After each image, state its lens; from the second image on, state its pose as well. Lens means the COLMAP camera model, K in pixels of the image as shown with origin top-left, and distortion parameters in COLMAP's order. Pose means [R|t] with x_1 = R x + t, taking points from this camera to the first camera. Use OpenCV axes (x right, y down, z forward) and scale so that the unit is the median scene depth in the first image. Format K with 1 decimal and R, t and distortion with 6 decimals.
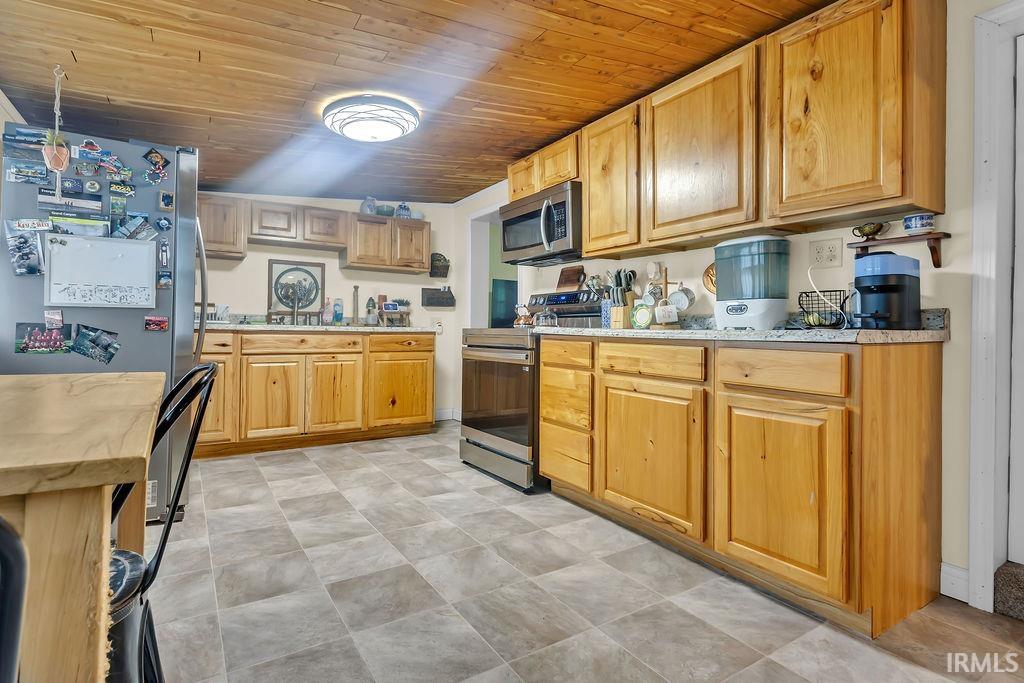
lens RADIAL K [[541.8, 0, 510.1], [0, 541.8, 312.1], [0, 0, 1]] dist [0.002273, 0.000504]
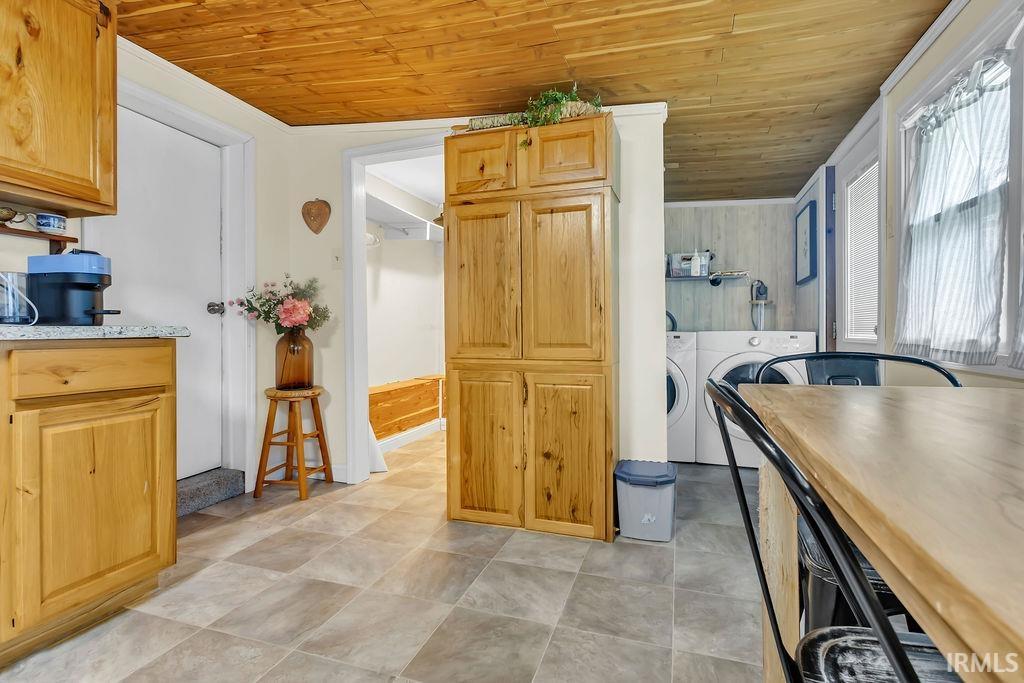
lens RADIAL K [[490.1, 0, 509.7], [0, 490.1, 336.3], [0, 0, 1]] dist [-0.001160, -0.000610]
pose [[-0.631077, -0.009656, 0.775660, -0.613772], [-0.021258, 0.999762, -0.004850, 0.042645], [-0.775429, -0.019550, -0.631133, 1.060113]]
